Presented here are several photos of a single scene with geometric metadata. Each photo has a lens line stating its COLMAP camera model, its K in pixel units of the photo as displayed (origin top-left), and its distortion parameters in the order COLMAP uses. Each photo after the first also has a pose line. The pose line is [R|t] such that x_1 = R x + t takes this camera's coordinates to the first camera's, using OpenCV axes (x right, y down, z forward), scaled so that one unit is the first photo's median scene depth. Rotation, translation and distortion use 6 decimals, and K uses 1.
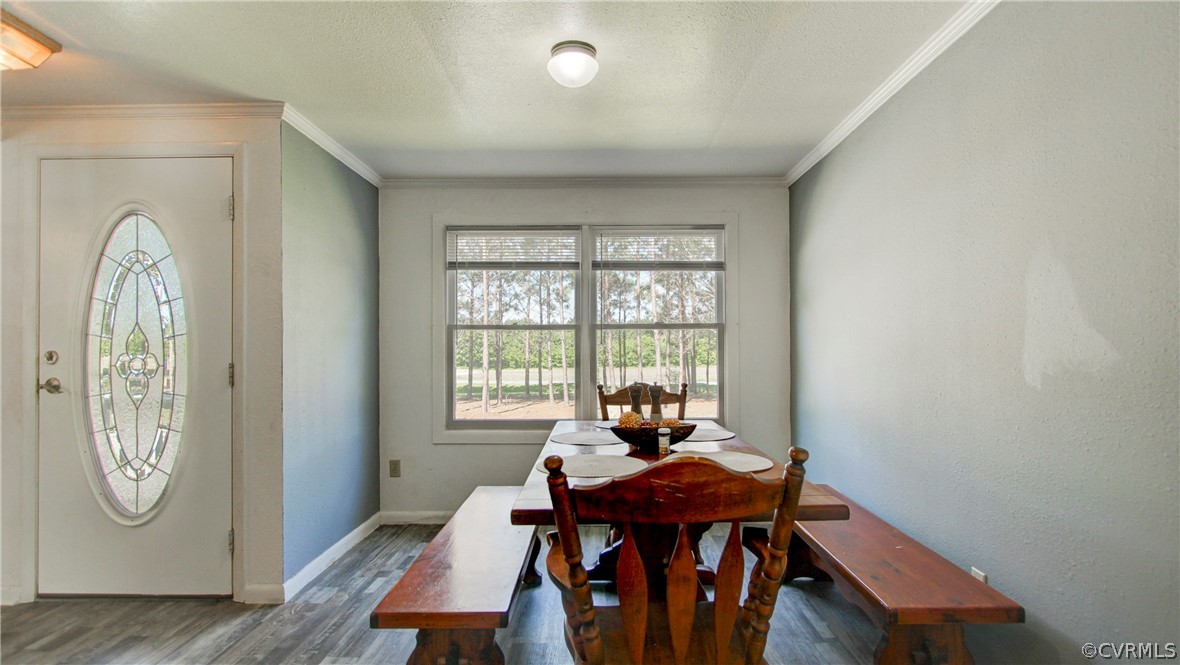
lens RADIAL K [[598.0, 0, 597.8], [0, 598.0, 341.6], [0, 0, 1]] dist [-0.010221, 0.000576]
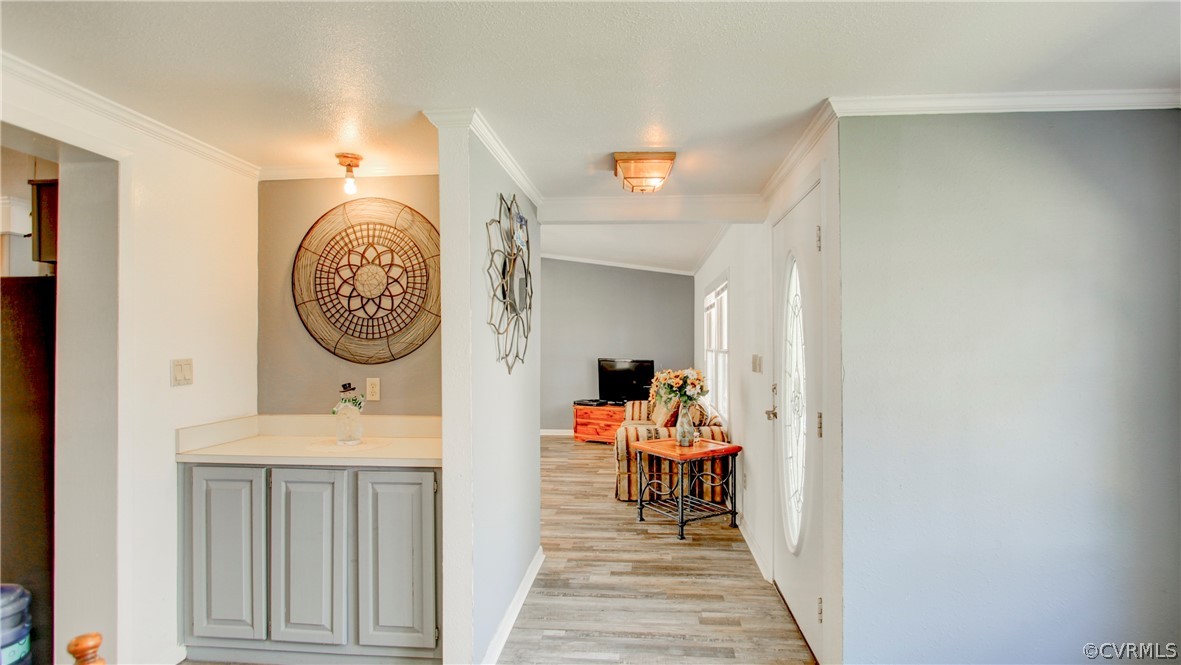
lens RADIAL K [[562.7, 0, 602.7], [0, 562.7, 338.5], [0, 0, 1]] dist [-0.012532, 0.000111]
pose [[-0.079183, -0.007147, -0.996834, 0.251629], [0.013287, 0.999878, -0.008225, -0.071247], [0.996772, -0.013896, -0.079078, 0.735978]]
